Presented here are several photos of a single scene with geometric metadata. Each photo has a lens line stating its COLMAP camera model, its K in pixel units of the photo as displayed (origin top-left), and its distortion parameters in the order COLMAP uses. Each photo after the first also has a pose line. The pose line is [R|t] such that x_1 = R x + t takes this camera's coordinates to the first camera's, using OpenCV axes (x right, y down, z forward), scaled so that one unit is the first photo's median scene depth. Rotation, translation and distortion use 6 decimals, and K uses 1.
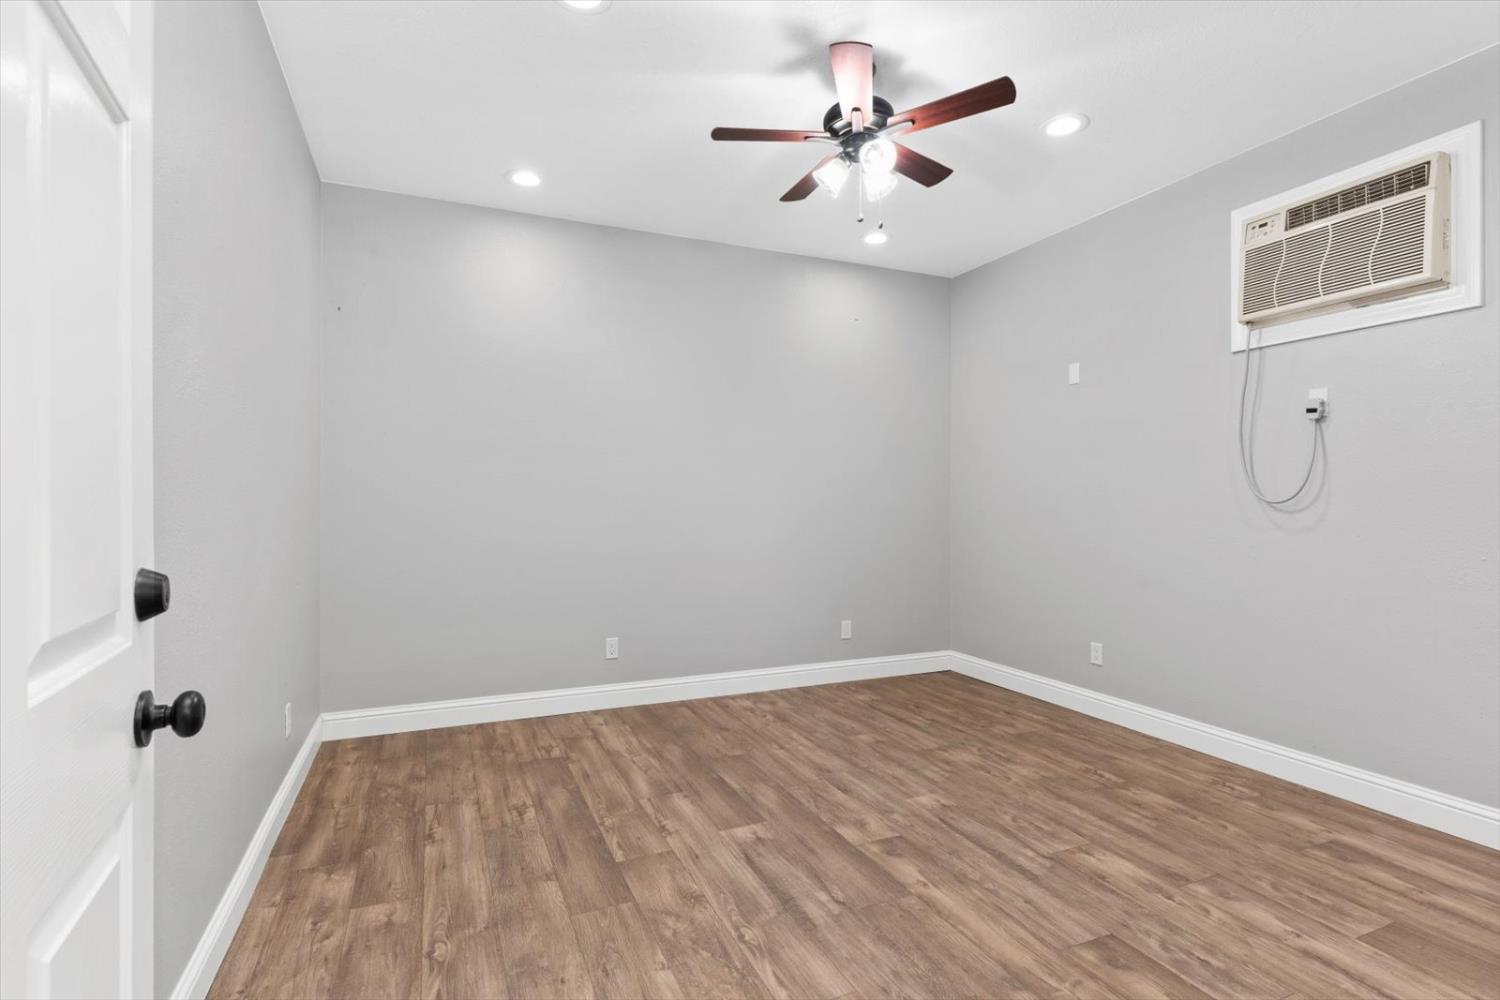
lens RADIAL K [[724.9, 0, 729.4], [0, 724.9, 466.7], [0, 0, 1]] dist [0.001493, 0.000512]
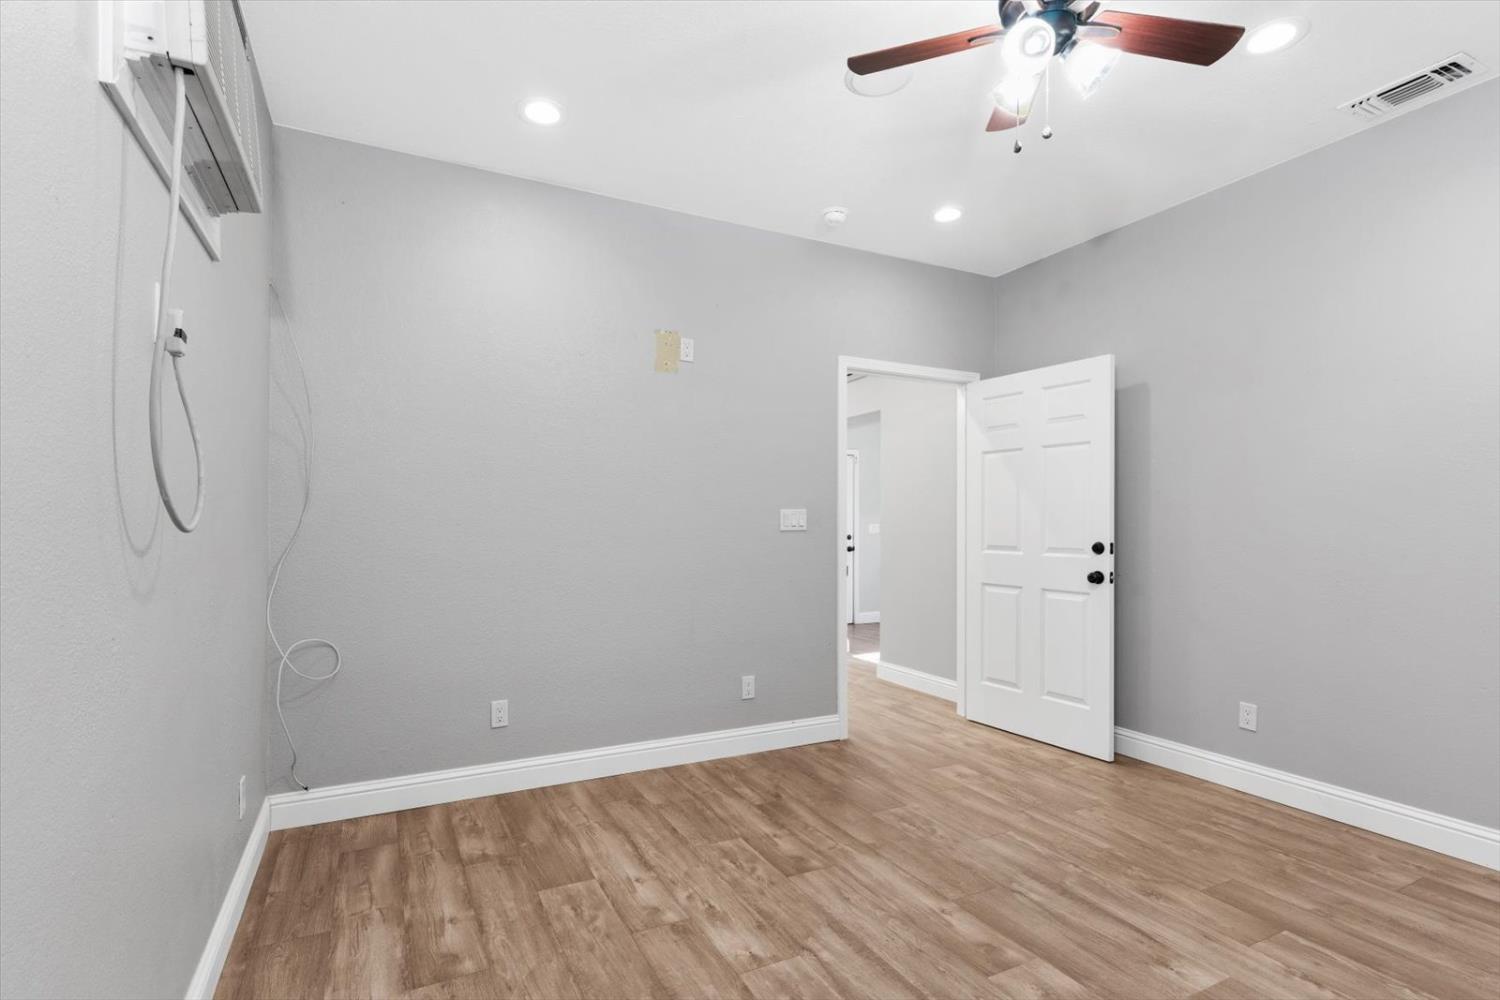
lens RADIAL K [[720.3, 0, 749.7], [0, 720.3, 483.3], [0, 0, 1]] dist [-0.000318, -0.000147]
pose [[-0.995874, -0.007004, -0.090475, 0.633468], [0.002186, 0.994876, -0.101074, 0.095319], [0.090719, -0.100855, -0.990756, 2.034552]]
